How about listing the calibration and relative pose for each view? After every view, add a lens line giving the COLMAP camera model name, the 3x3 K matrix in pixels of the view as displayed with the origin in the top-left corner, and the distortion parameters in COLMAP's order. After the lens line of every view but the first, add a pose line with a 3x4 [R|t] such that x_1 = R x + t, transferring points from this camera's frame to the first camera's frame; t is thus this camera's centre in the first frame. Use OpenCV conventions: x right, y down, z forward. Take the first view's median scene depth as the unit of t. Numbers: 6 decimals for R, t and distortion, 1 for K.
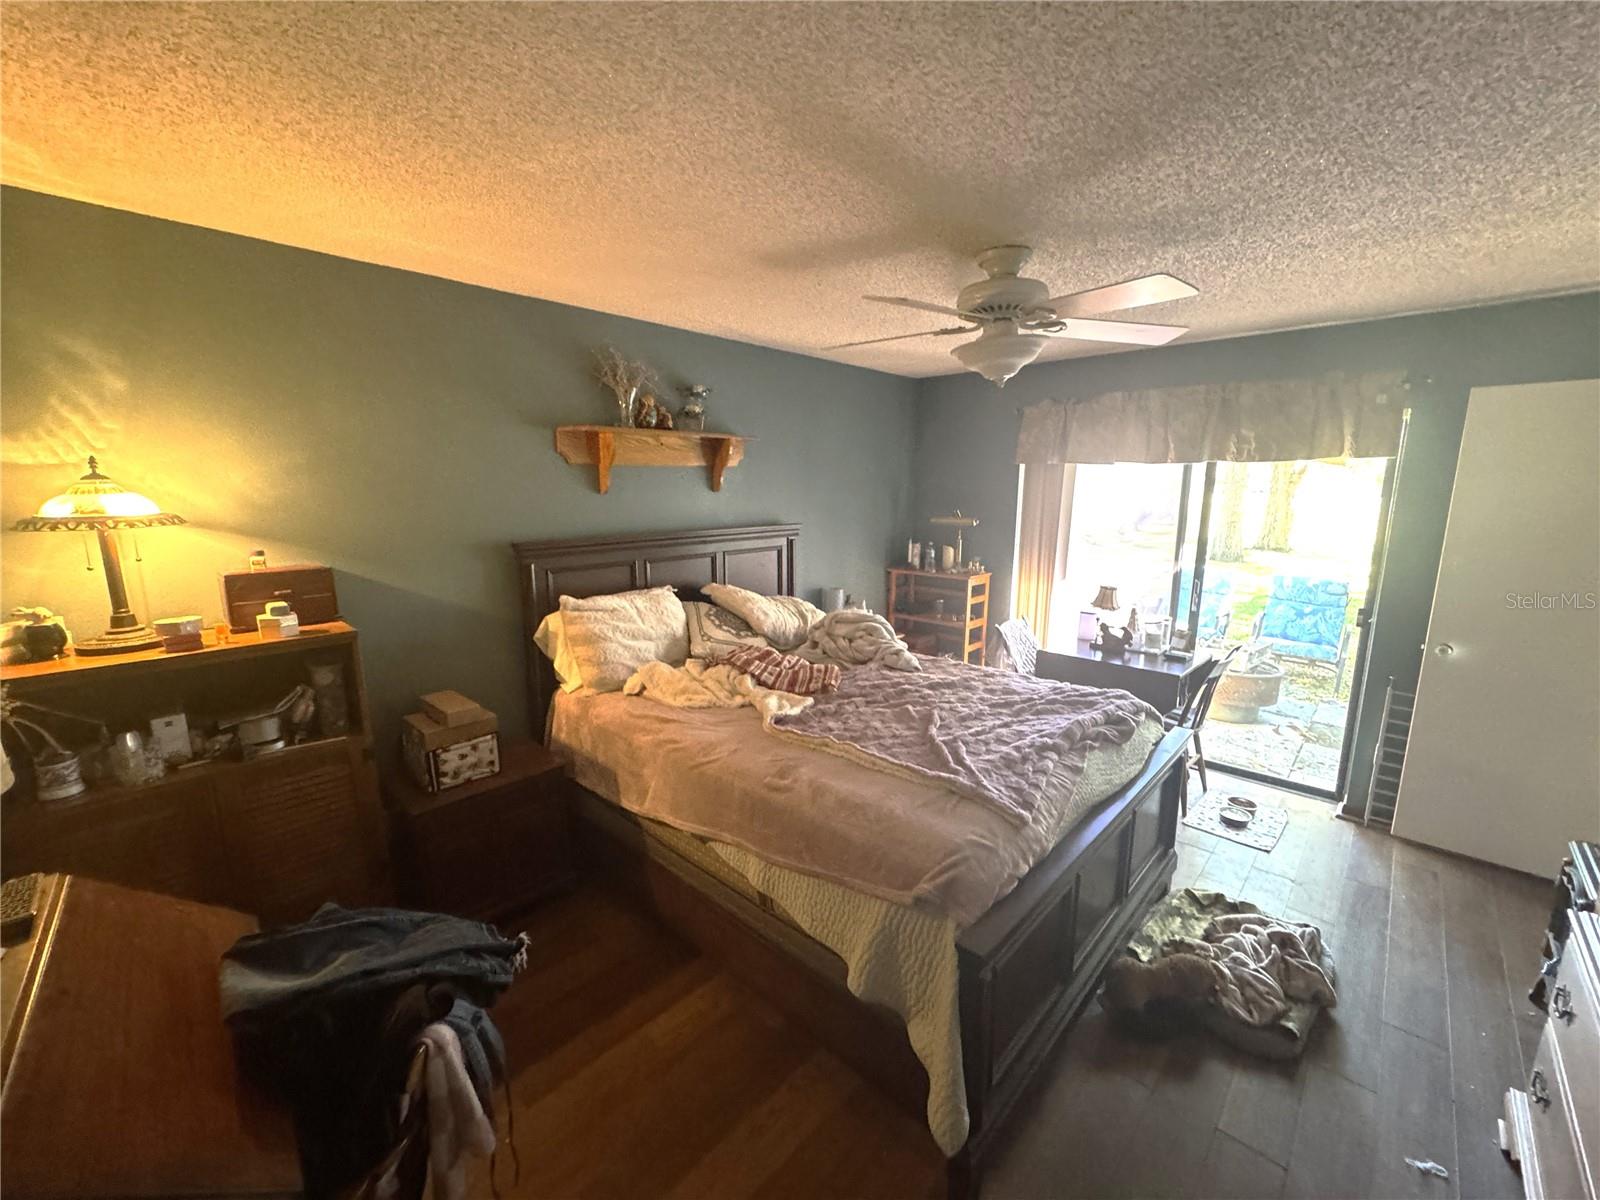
lens RADIAL K [[639.4, 0, 801.0], [0, 639.4, 602.2], [0, 0, 1]] dist [-0.001752, 0.000011]
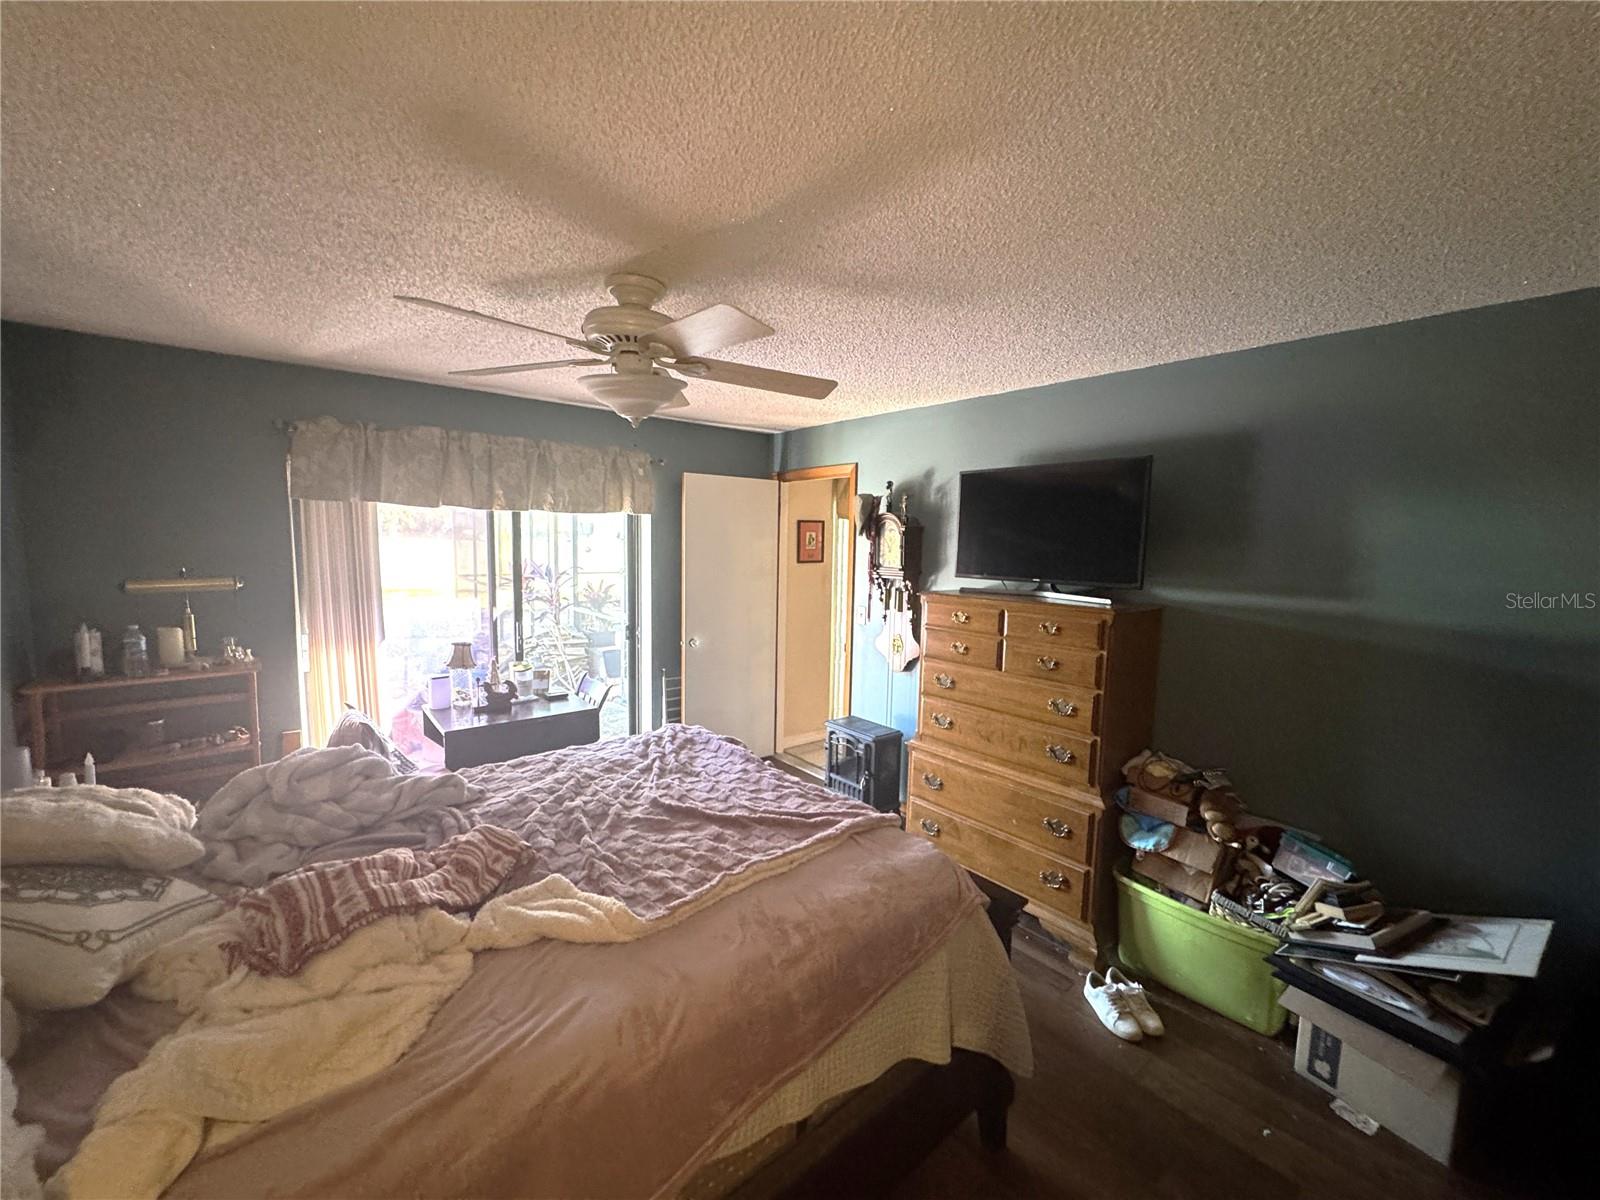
lens RADIAL K [[639.4, 0, 803.2], [0, 639.4, 601.2], [0, 0, 1]] dist [-0.001752, 0.000011]
pose [[0.110503, -0.097793, 0.989053, -0.385215], [0.160553, 0.983833, 0.079338, -0.085520], [-0.980822, 0.150028, 0.124418, 0.460620]]
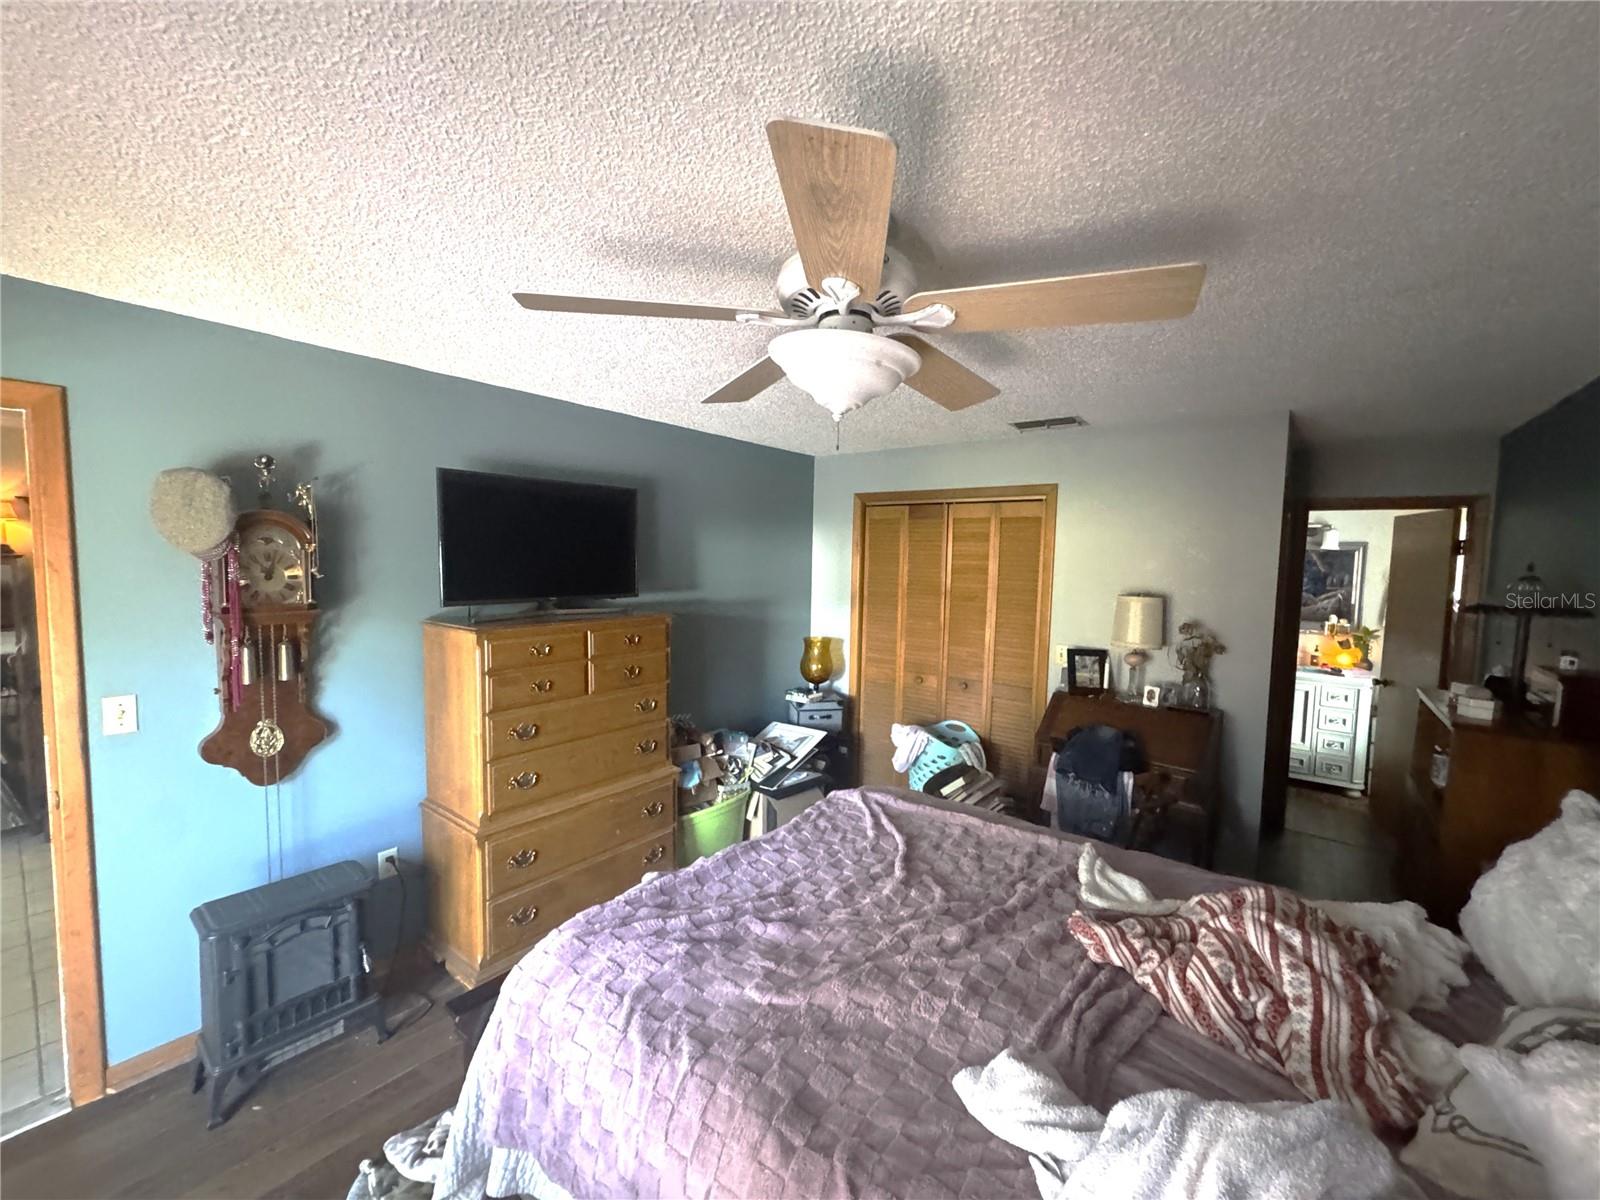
lens RADIAL K [[639.4, 0, 802.5], [0, 639.4, 601.3], [0, 0, 1]] dist [-0.001752, 0.000011]
pose [[-0.995194, -0.017440, -0.096362, 0.271434], [-0.041089, 0.967573, 0.249227, -0.214425], [0.088891, 0.251989, -0.963639, 1.097280]]
